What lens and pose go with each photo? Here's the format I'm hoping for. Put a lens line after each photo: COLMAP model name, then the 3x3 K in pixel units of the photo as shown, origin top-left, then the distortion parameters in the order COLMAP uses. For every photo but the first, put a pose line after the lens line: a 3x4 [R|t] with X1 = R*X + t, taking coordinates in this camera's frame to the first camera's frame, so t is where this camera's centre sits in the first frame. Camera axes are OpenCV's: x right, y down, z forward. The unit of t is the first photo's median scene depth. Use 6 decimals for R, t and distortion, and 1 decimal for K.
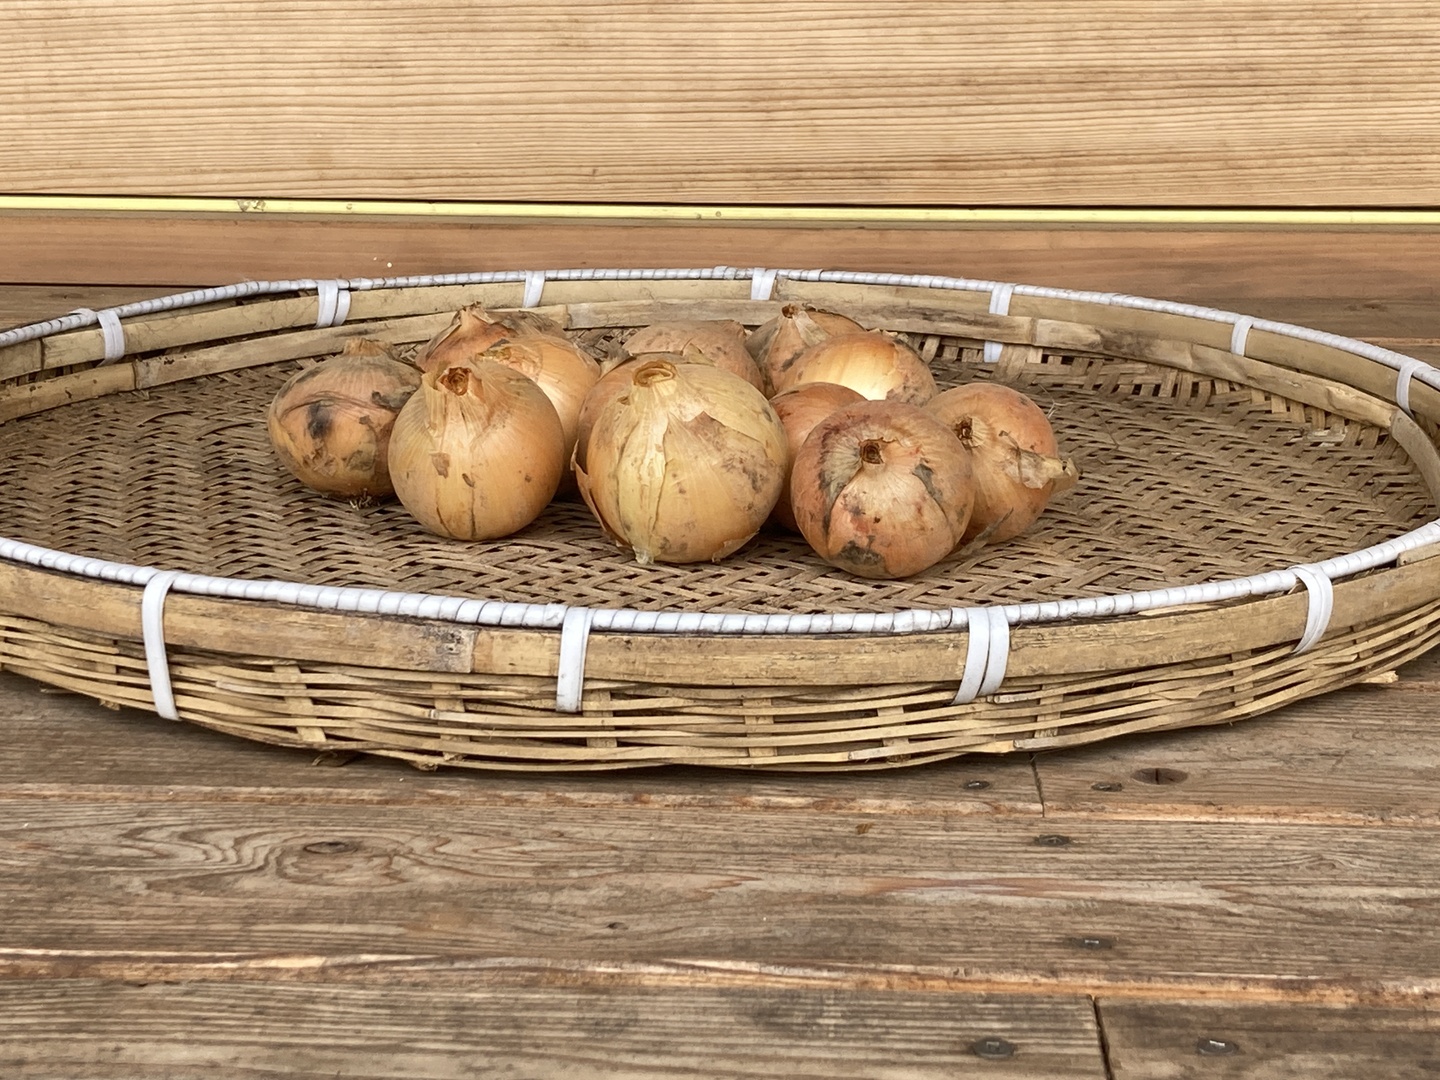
lens RADIAL K [[2783.1, 0, 718.4], [0, 2783.1, 536.0], [0, 0, 1]] dist [0.137683, 0.000000]
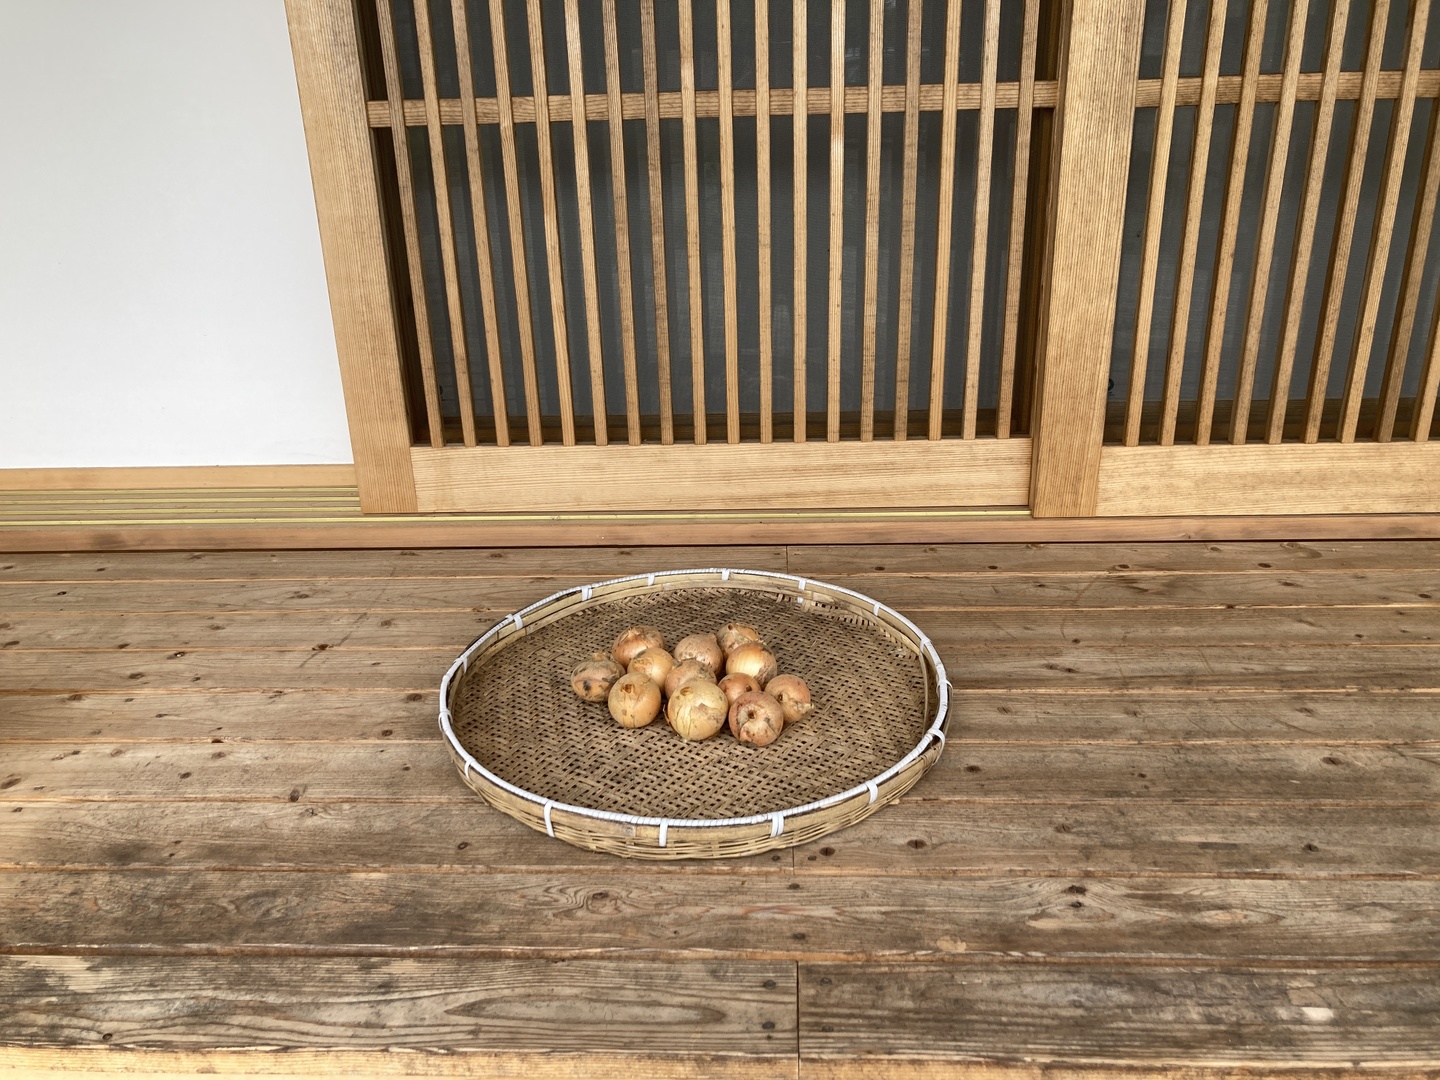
lens RADIAL K [[1175.8, 0, 716.2], [0, 1175.8, 533.2], [0, 0, 1]] dist [0.080487, -0.020560]
pose [[0.999373, -0.027334, -0.022499, 0.049057], [0.030513, 0.987307, 0.155865, -0.458090], [0.017953, -0.156453, 0.987522, -0.364995]]
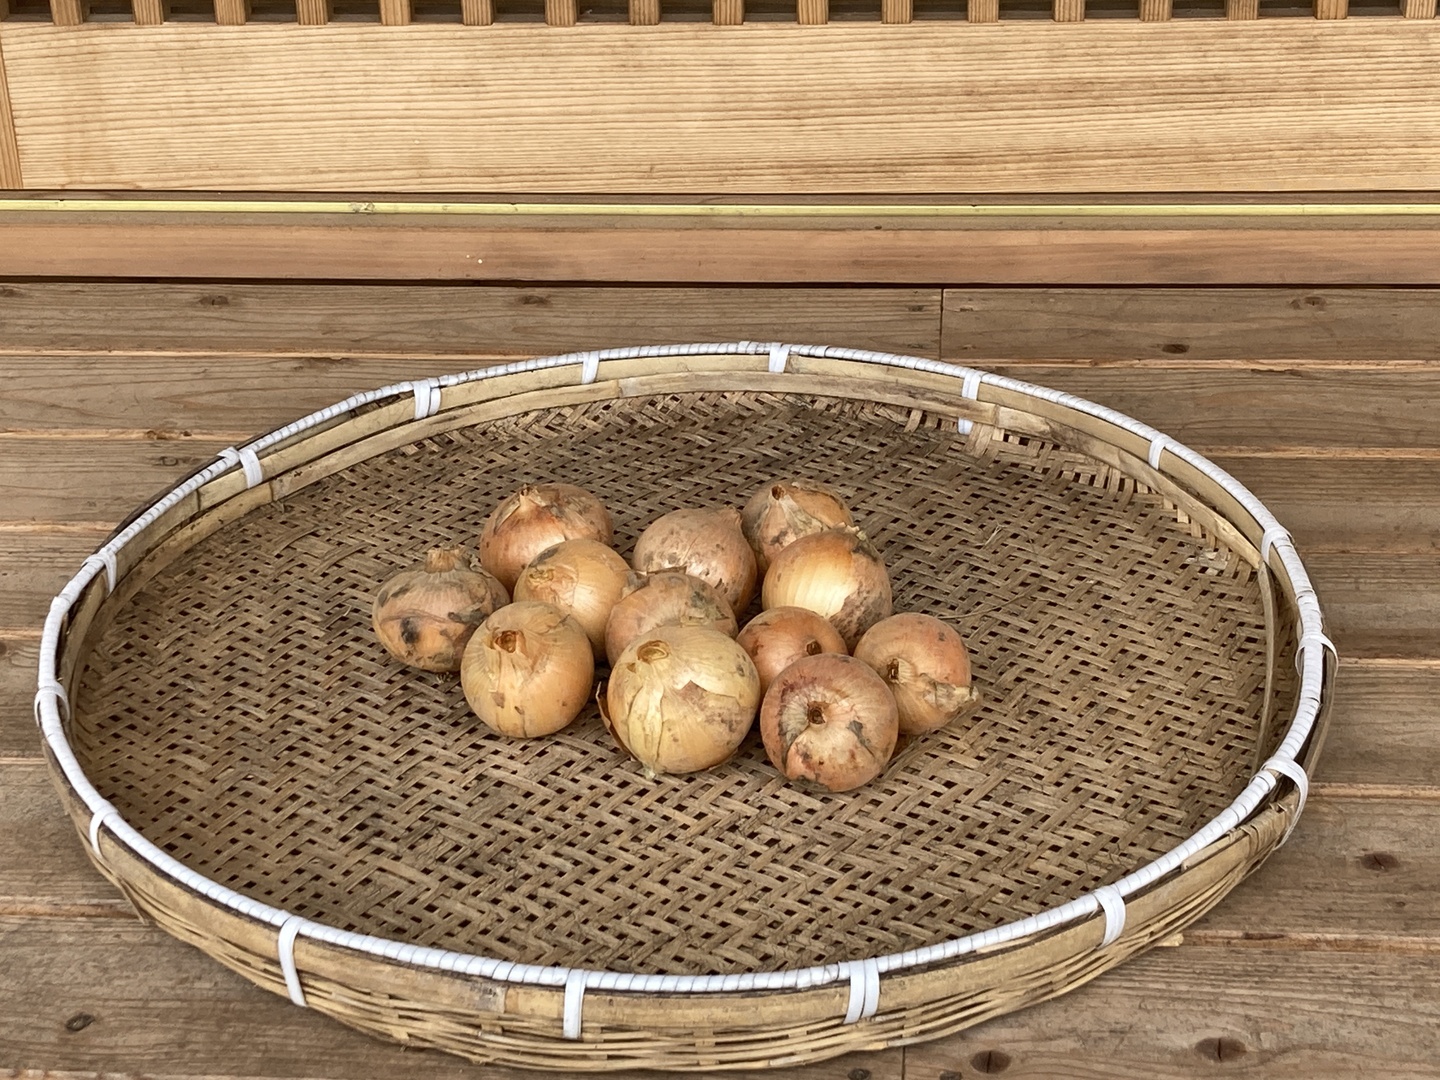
lens RADIAL K [[2783.1, 0, 717.9], [0, 2783.1, 540.3], [0, 0, 1]] dist [0.137683, 0.000000]
pose [[0.997826, -0.006419, -0.065597, 0.093138], [0.022747, 0.967635, 0.251327, -0.433312], [0.061861, -0.252273, 0.965677, -0.259762]]
